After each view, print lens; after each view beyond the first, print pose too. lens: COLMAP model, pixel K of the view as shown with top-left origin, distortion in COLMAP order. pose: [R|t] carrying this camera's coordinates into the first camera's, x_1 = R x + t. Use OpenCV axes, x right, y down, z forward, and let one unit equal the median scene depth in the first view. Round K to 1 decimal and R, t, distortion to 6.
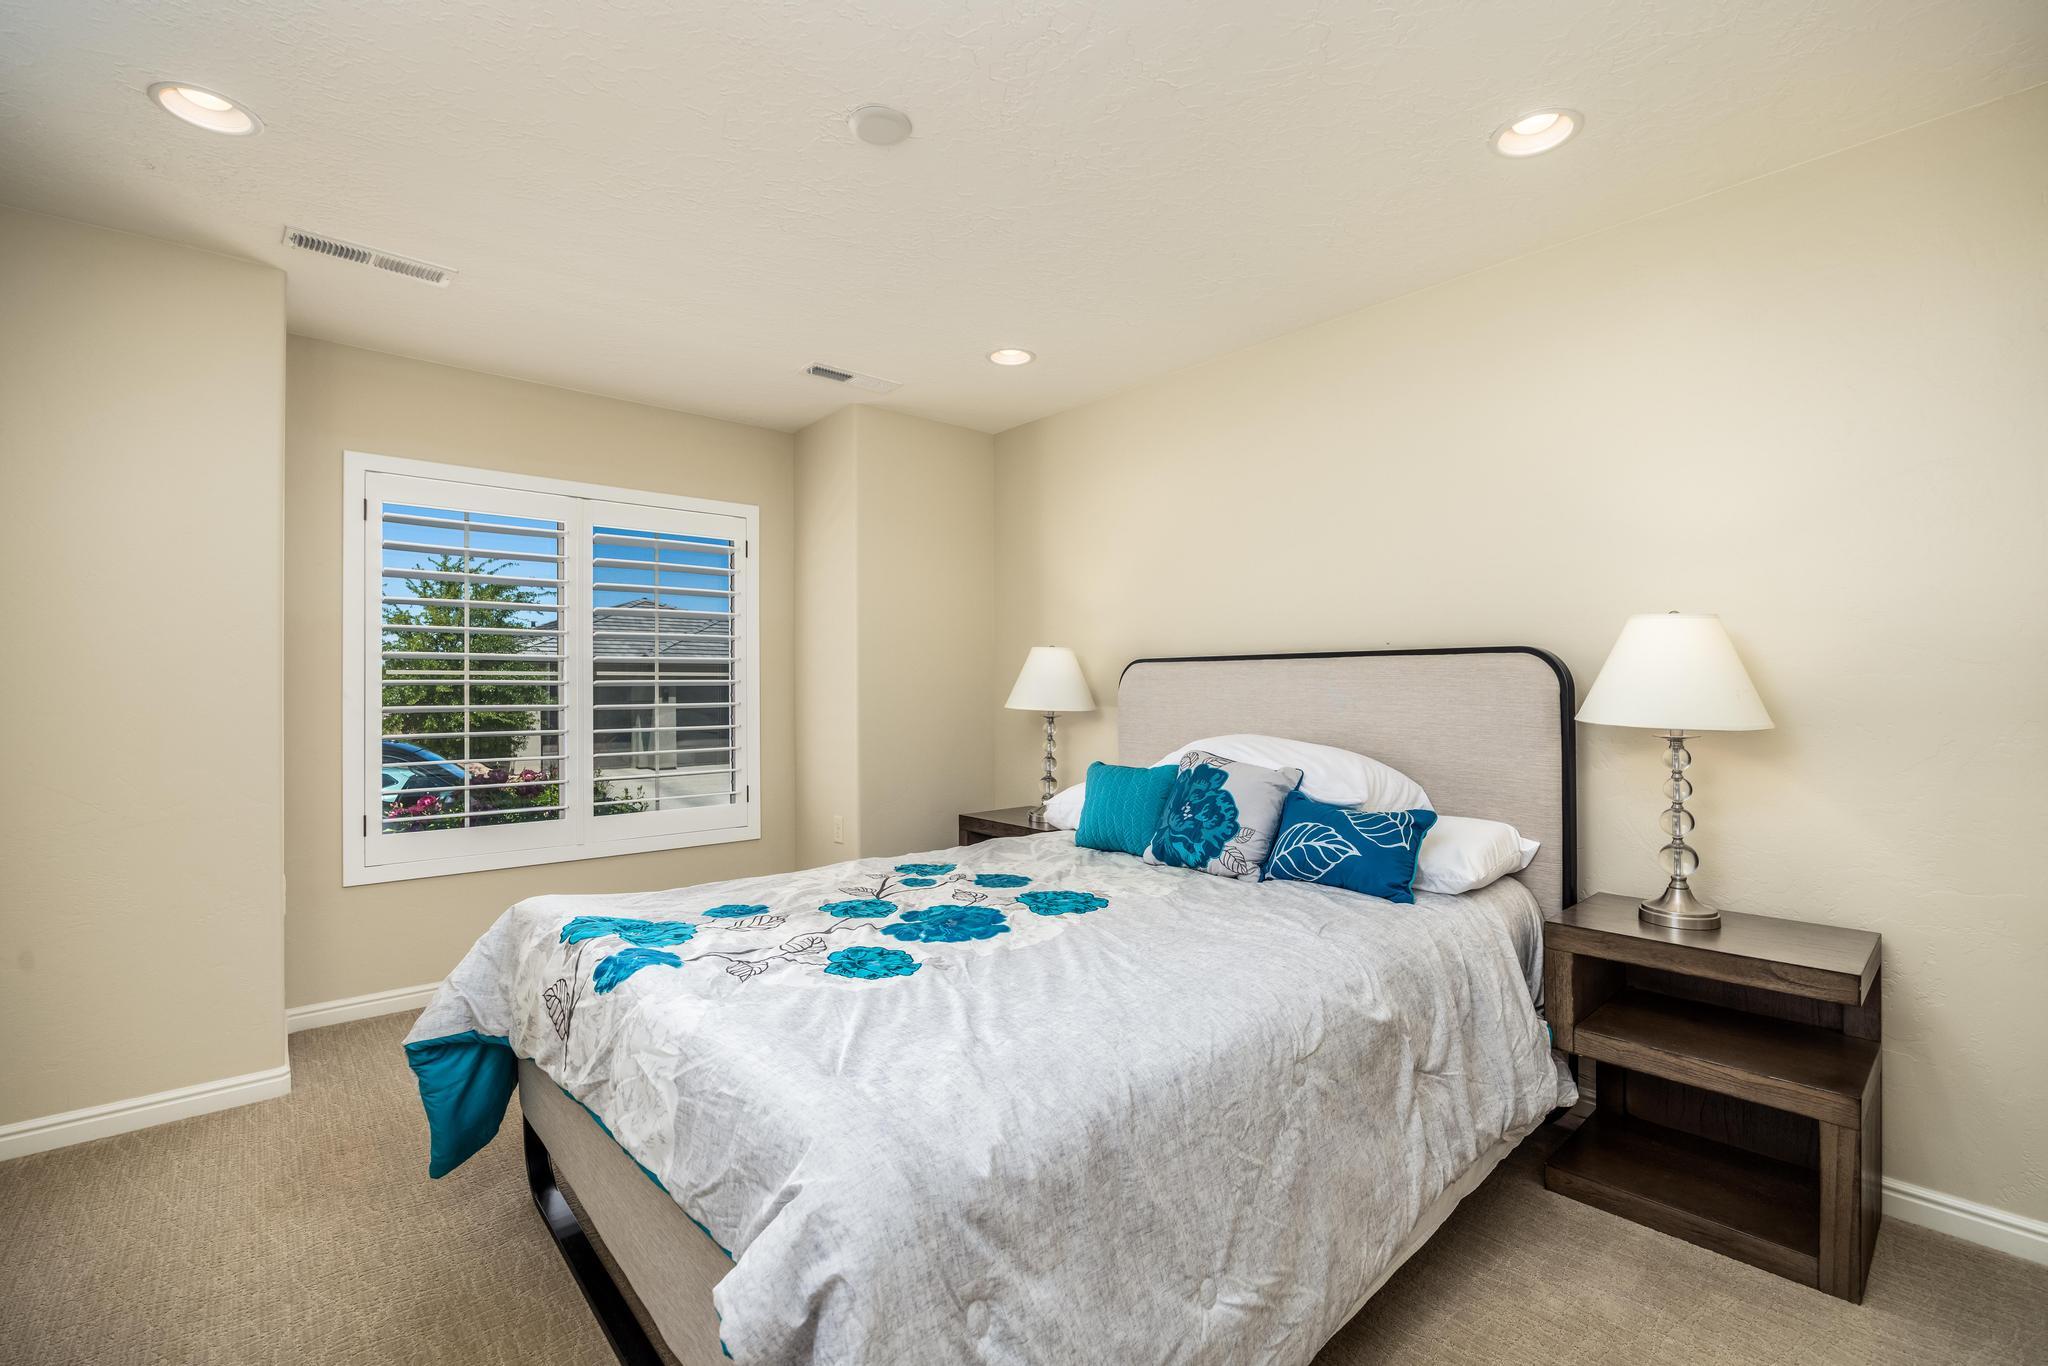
lens RADIAL K [[874.4, 0, 1034.2], [0, 874.4, 678.9], [0, 0, 1]] dist [-0.002826, -0.000177]
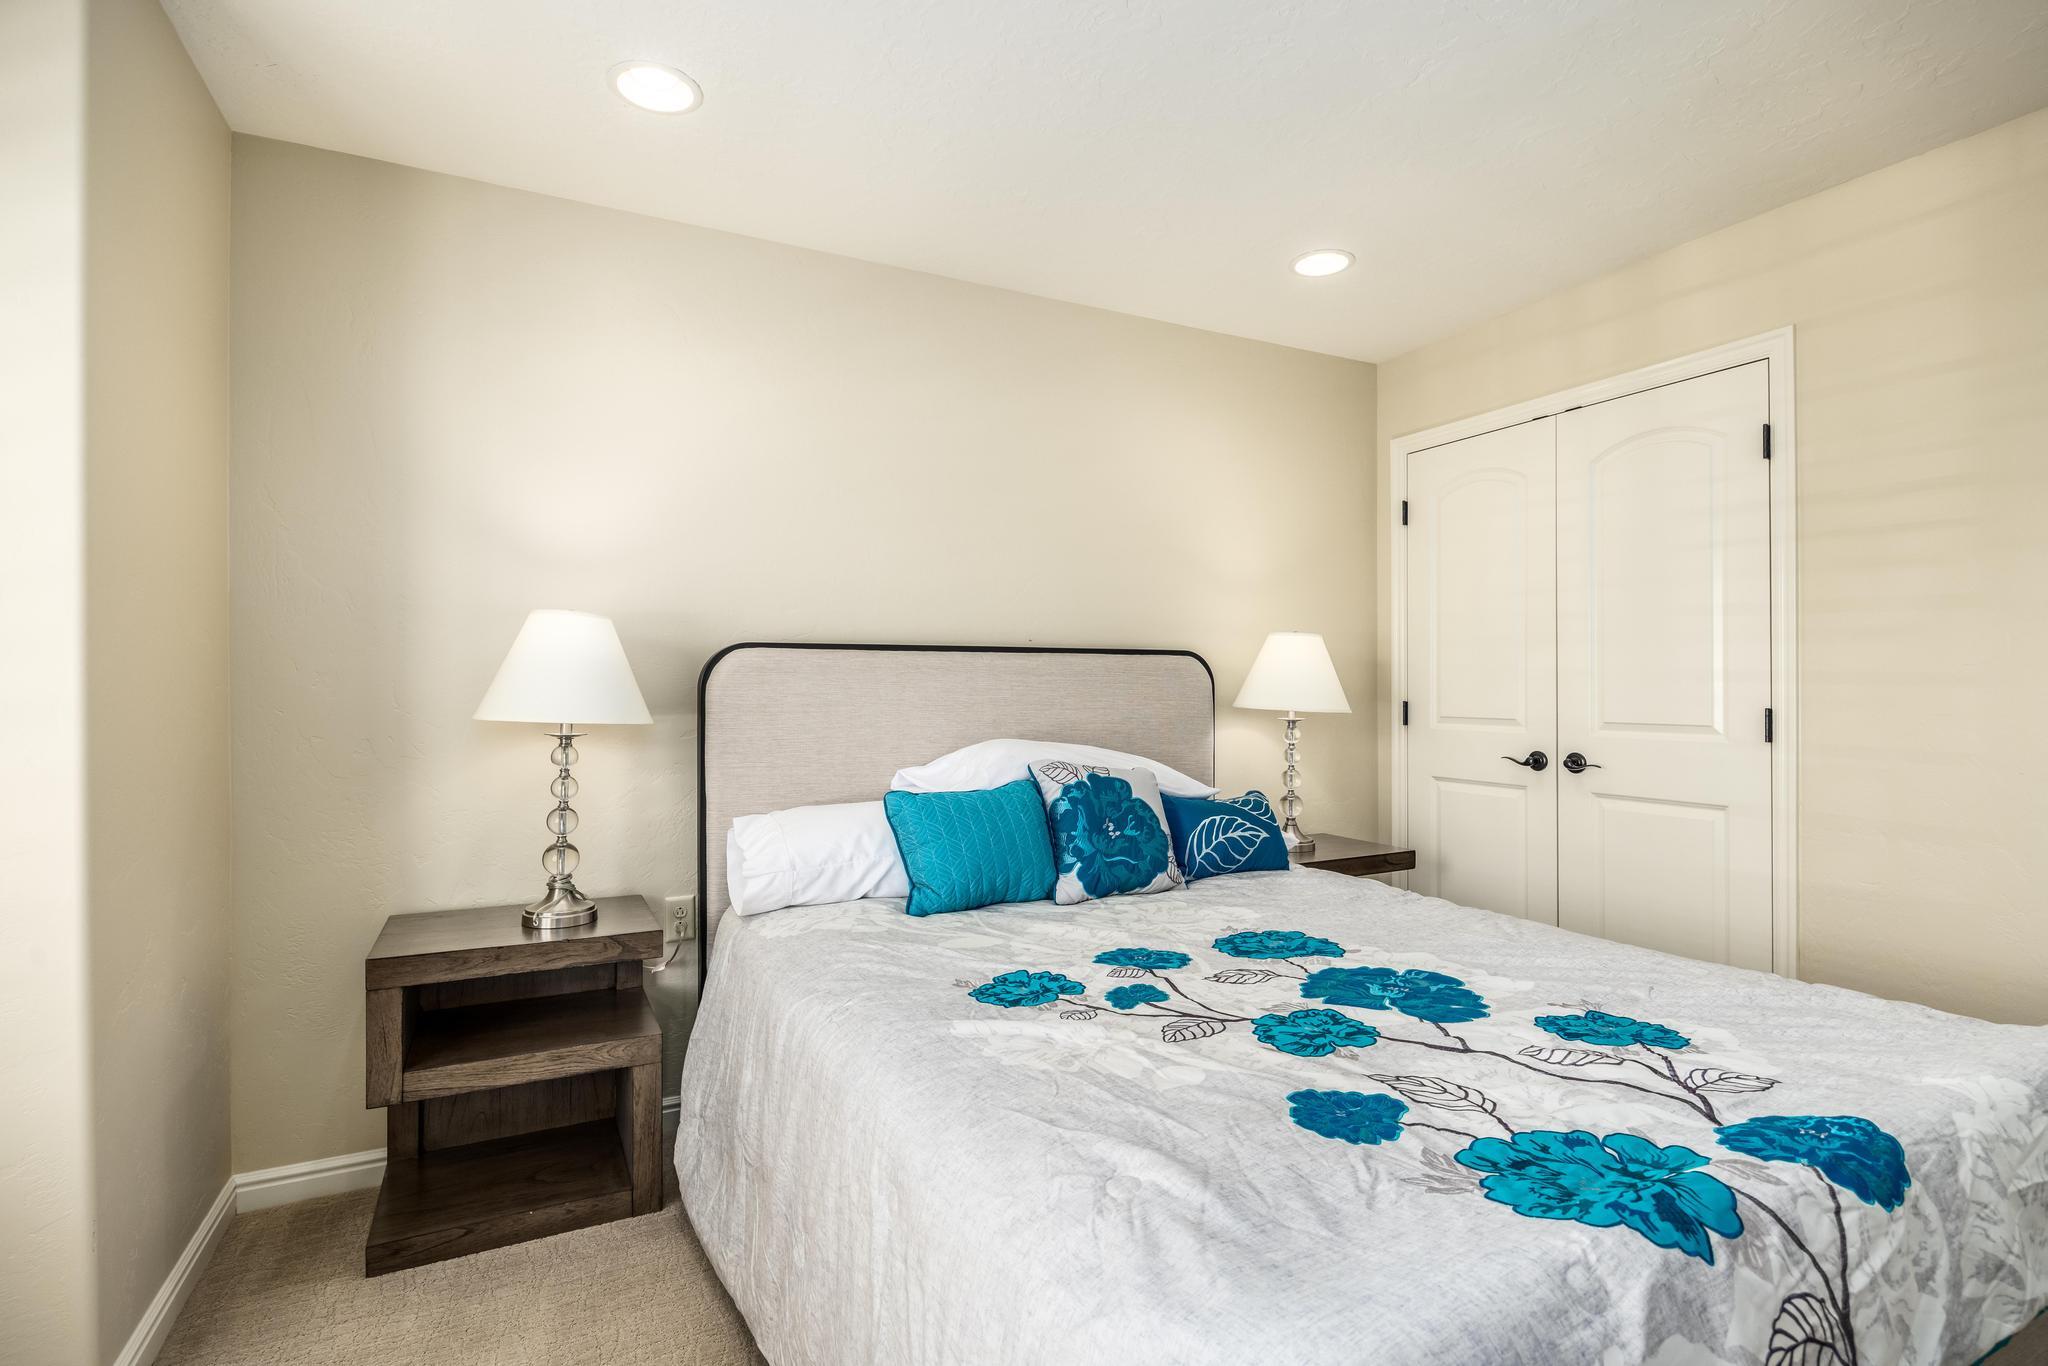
lens RADIAL K [[953.9, 0, 1026.4], [0, 953.9, 692.4], [0, 0, 1]] dist [-0.002075, 0.000480]
pose [[0.293403, -0.005167, 0.955975, -0.537146], [-0.010270, 0.999911, 0.008557, 0.007518], [-0.955934, -0.012328, 0.293324, 0.579958]]
